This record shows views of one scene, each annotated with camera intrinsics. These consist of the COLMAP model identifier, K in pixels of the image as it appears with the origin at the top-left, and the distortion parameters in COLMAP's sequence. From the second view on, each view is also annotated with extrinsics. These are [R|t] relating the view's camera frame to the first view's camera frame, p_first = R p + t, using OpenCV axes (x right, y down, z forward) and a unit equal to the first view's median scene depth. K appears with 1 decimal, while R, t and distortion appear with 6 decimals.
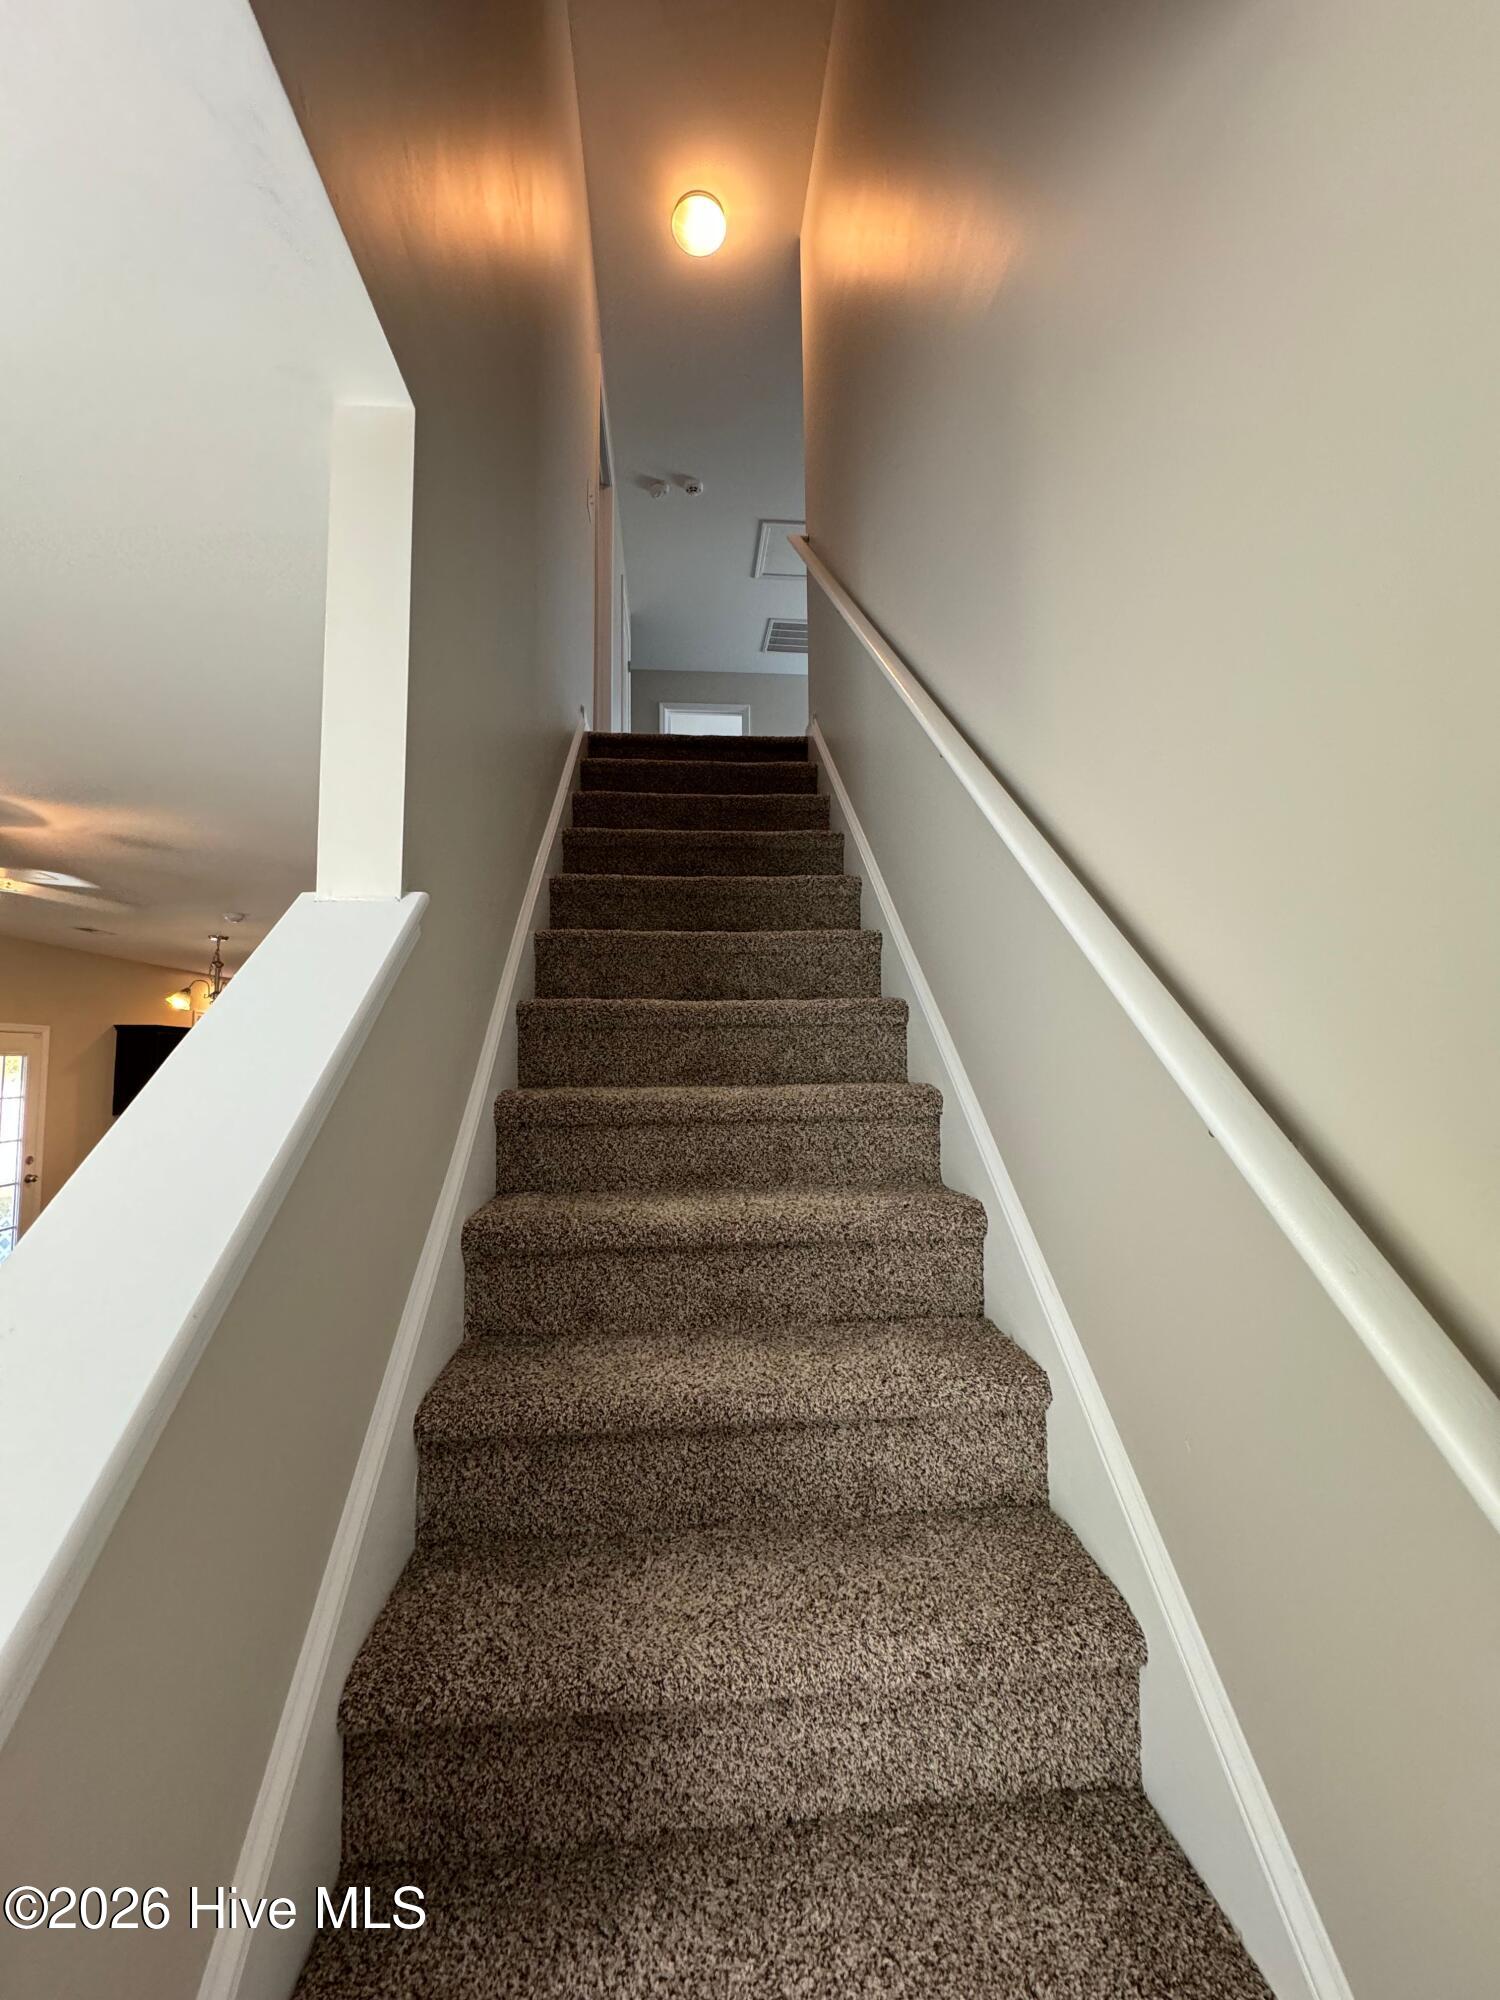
lens RADIAL K [[799.5, 0, 748.9], [0, 799.5, 997.0], [0, 0, 1]] dist [-0.001137, -0.000073]
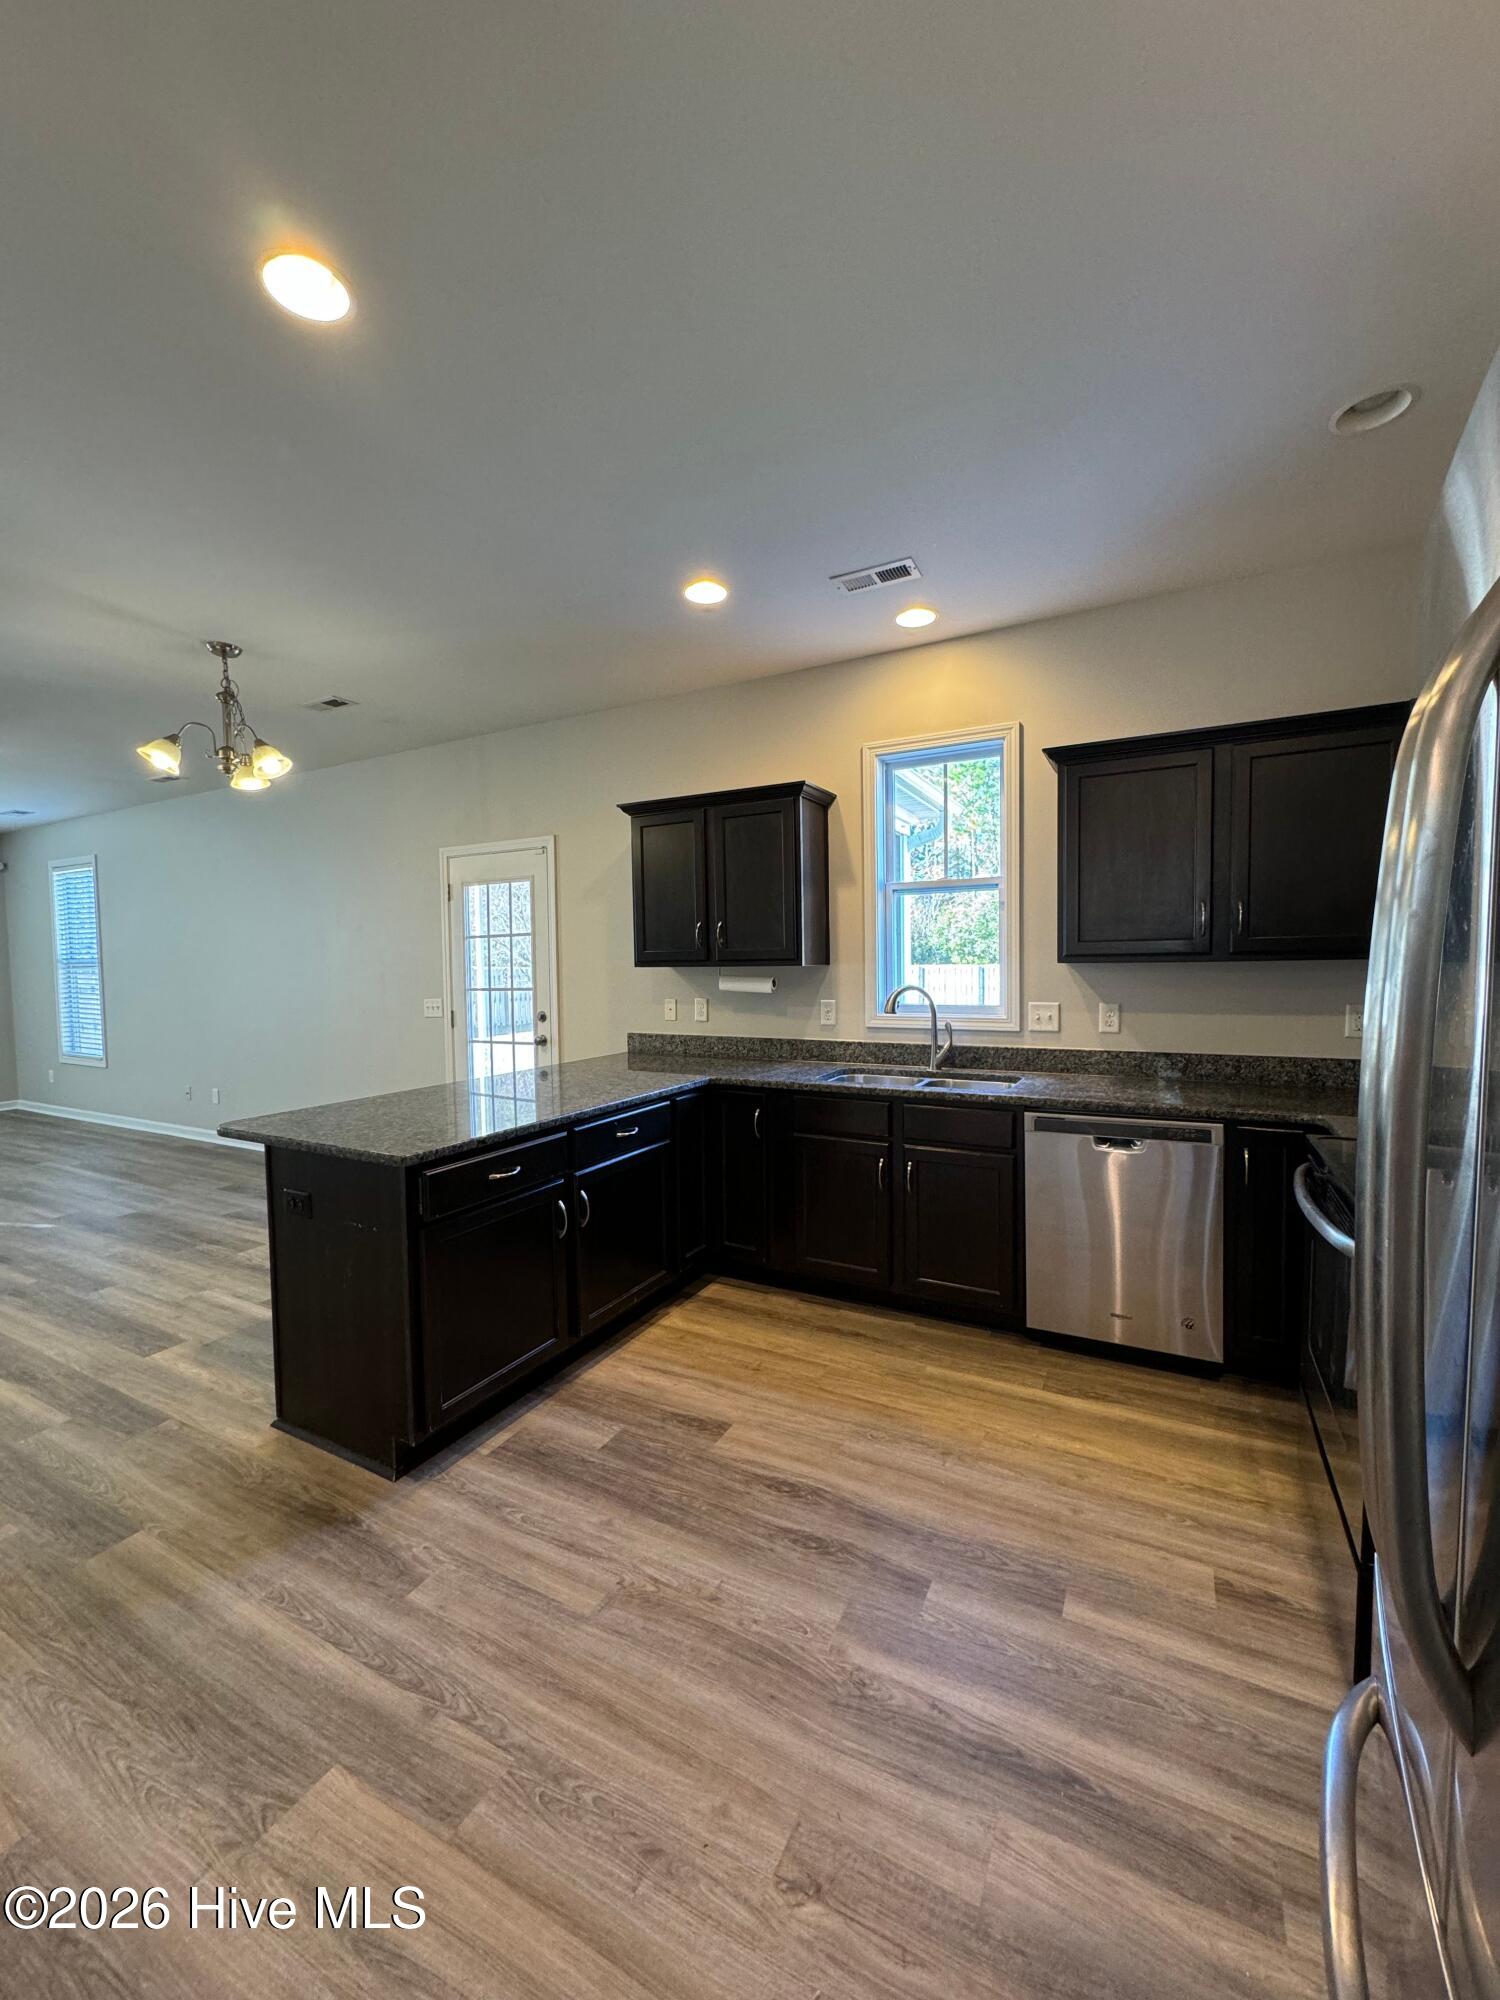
lens RADIAL K [[795.7, 0, 750.2], [0, 795.7, 992.6], [0, 0, 1]] dist [-0.002870, 0.000021]
pose [[-0.545931, 0.053954, -0.836091, -0.373499], [0.091574, 0.995788, 0.004466, 0.194453], [0.832811, -0.074126, -0.548573, 1.565684]]
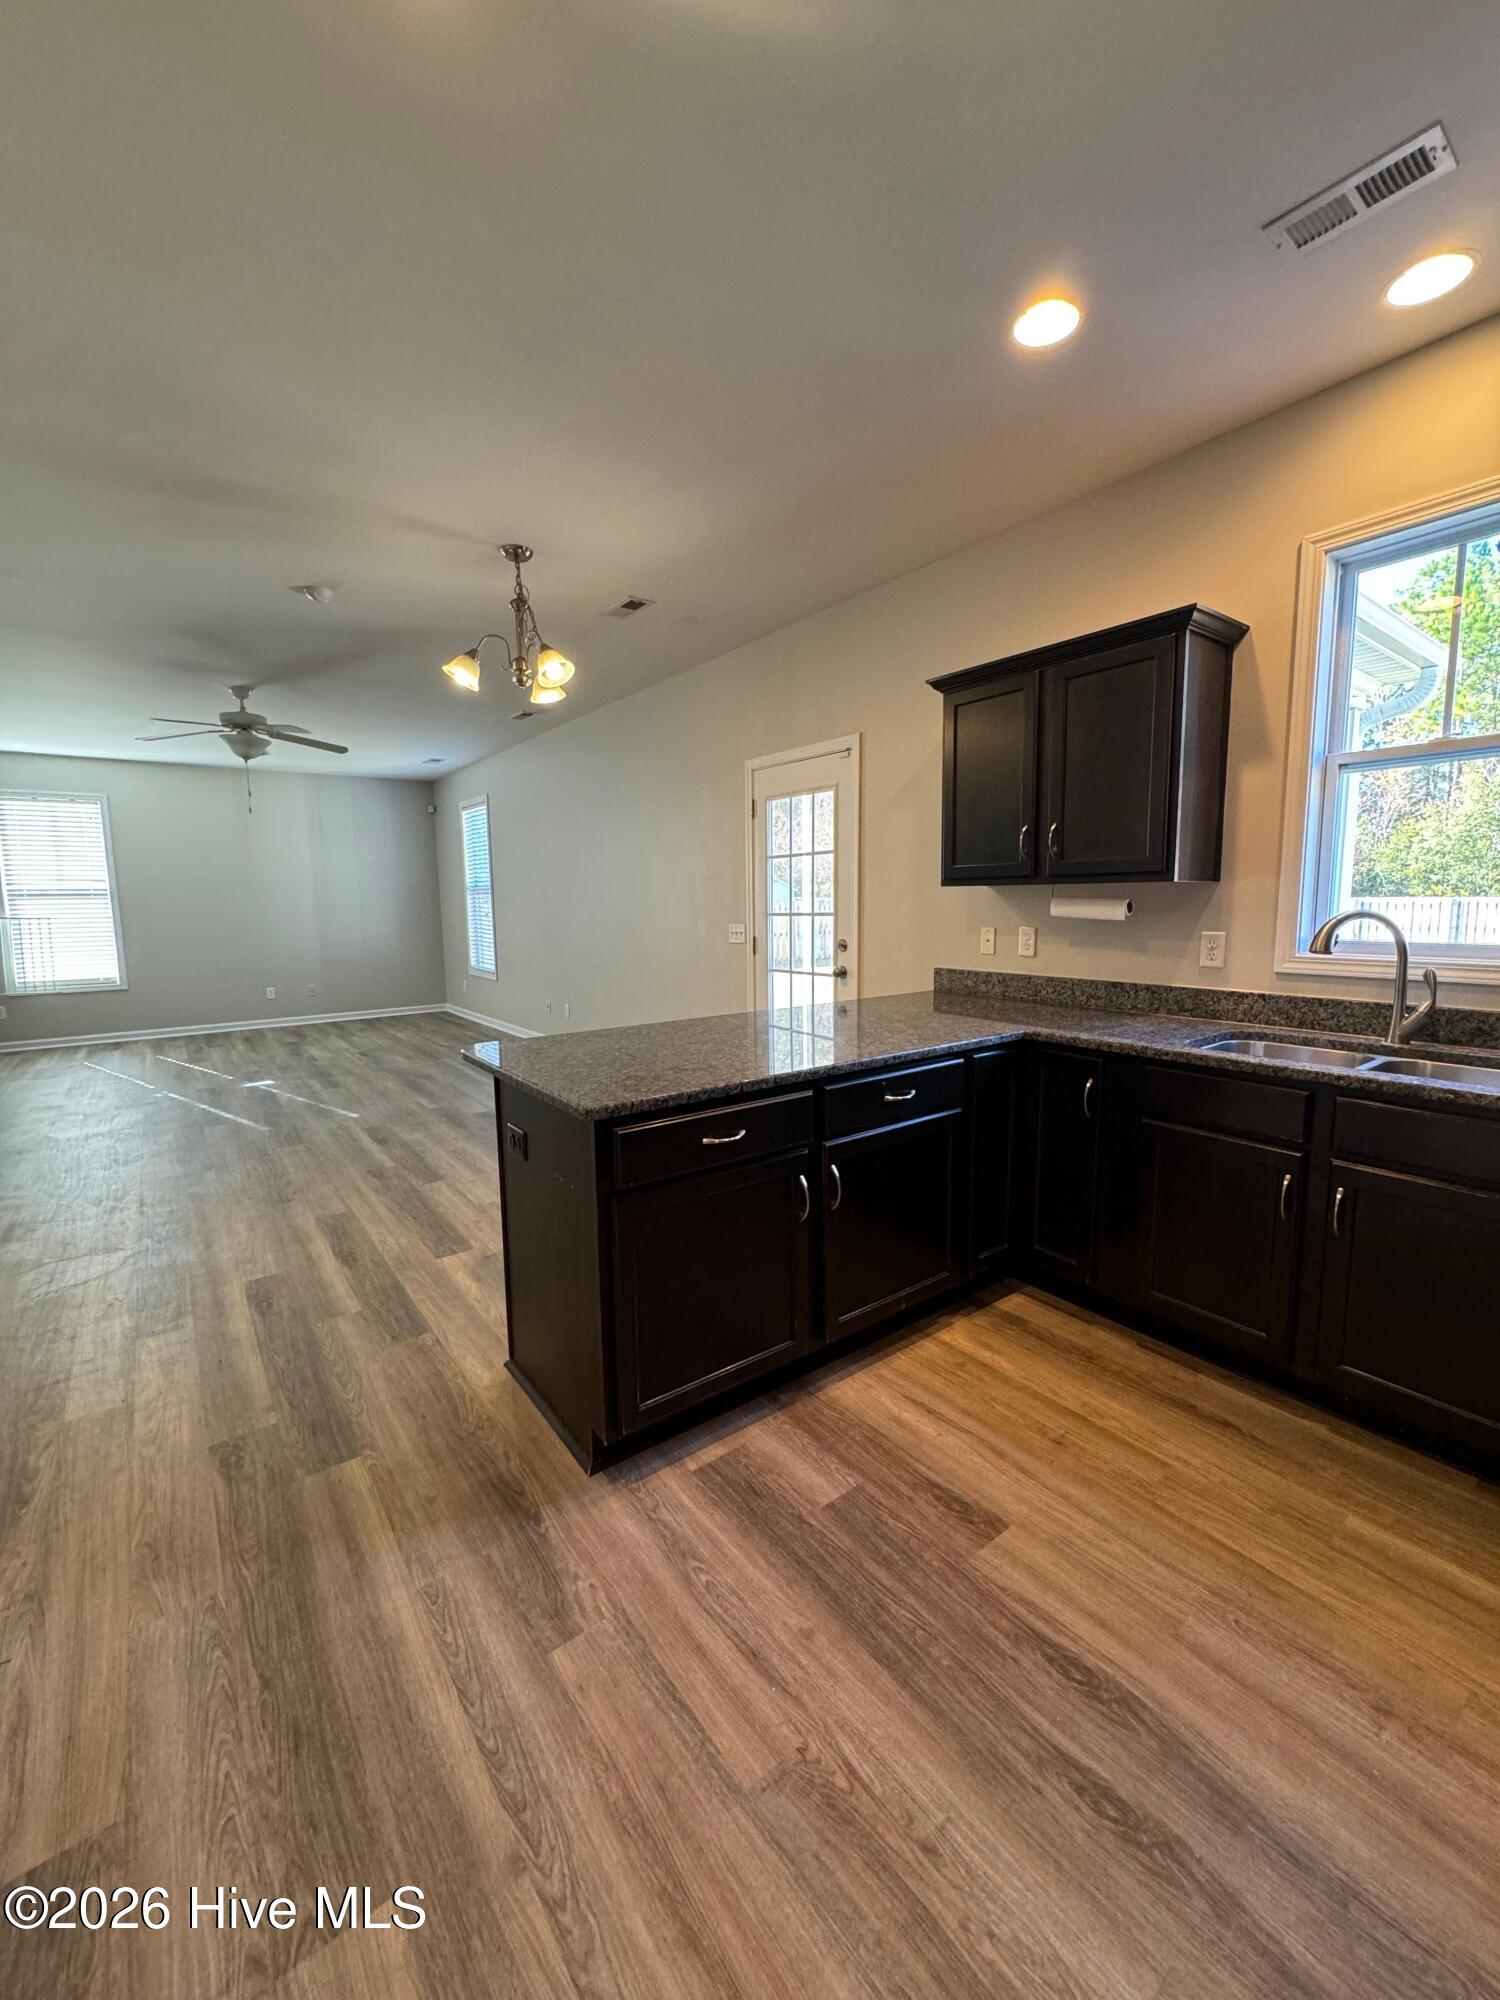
lens RADIAL K [[799.5, 0, 748.9], [0, 799.5, 997.0], [0, 0, 1]] dist [-0.001137, -0.000073]
pose [[-0.848595, 0.087883, -0.521692, -0.476217], [0.067859, 0.996042, 0.057411, 0.201557], [0.524673, 0.013317, -0.851200, 1.515706]]
